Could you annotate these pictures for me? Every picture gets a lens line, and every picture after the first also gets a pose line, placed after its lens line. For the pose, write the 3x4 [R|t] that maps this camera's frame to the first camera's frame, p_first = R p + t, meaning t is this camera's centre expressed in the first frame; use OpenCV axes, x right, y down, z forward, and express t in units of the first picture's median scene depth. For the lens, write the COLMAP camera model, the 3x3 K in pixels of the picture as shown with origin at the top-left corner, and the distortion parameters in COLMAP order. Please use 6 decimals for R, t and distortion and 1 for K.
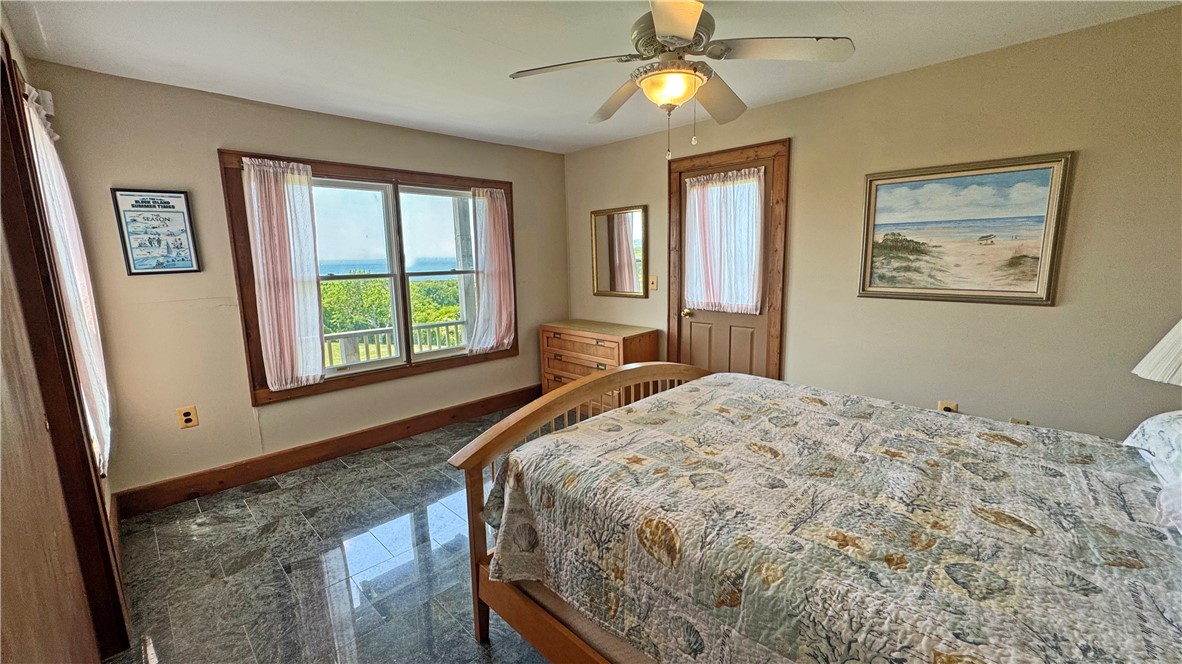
lens RADIAL K [[473.2, 0, 590.0], [0, 473.2, 330.3], [0, 0, 1]] dist [-0.003206, -0.000878]
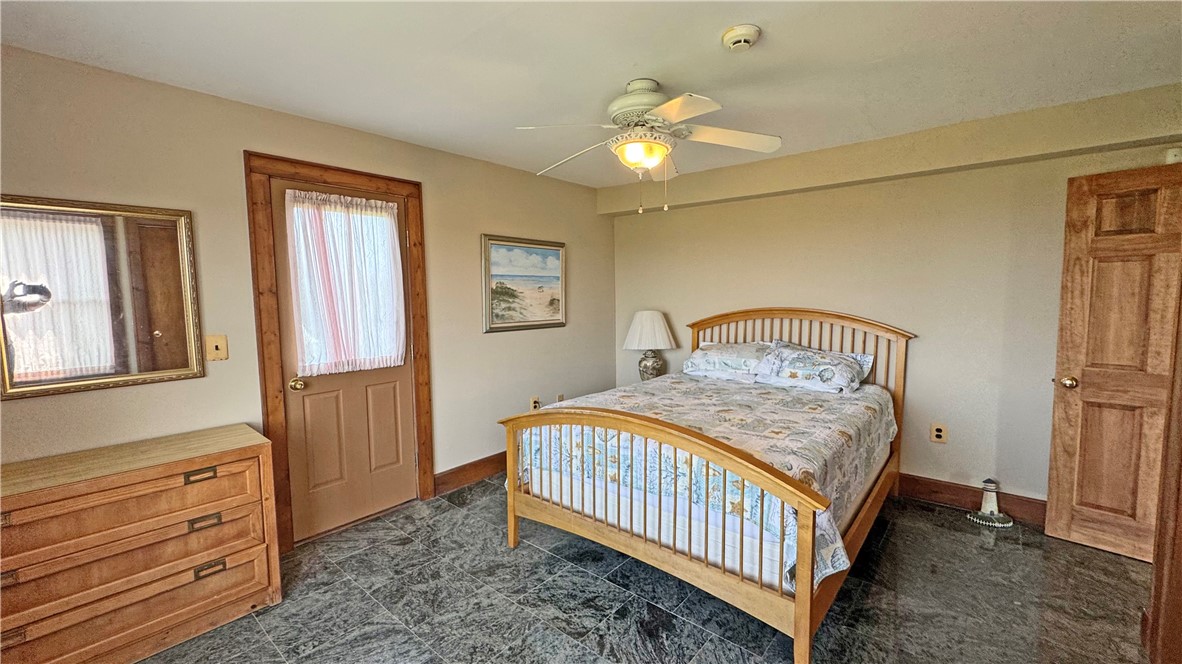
lens RADIAL K [[473.2, 0, 592.1], [0, 473.2, 332.4], [0, 0, 1]] dist [-0.003206, -0.000878]
pose [[-0.070950, -0.063045, 0.995486, -0.685087], [0.170673, 0.982516, 0.074387, -0.122237], [-0.982770, 0.175180, -0.058949, 0.848553]]
